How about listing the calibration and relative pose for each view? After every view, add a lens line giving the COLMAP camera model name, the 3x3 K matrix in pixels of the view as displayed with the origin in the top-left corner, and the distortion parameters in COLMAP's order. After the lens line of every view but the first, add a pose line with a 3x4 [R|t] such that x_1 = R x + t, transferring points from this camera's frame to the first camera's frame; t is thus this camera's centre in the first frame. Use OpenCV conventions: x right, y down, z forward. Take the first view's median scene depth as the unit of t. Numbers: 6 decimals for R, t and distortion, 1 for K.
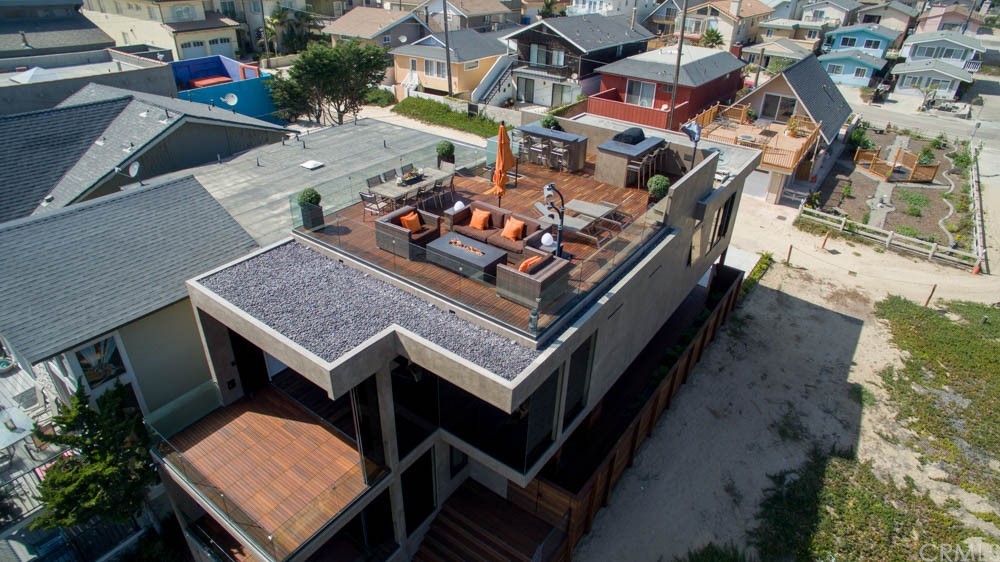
lens RADIAL K [[579.2, 0, 500.0], [0, 579.2, 281.0], [0, 0, 1]] dist [-0.115932, 0.080768]
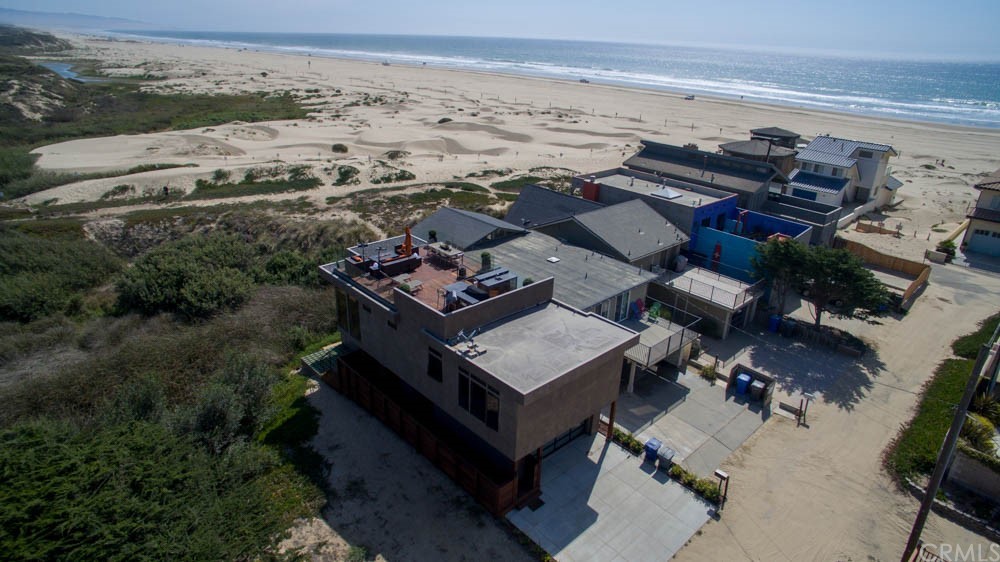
lens RADIAL K [[579.2, 0, 500.0], [0, 579.2, 281.0], [0, 0, 1]] dist [-0.115932, 0.080768]
pose [[-0.200652, 0.350977, -0.914633, 1.022247], [-0.529720, 0.746496, 0.402667, -0.586996], [0.824097, 0.565295, 0.036133, 0.615926]]
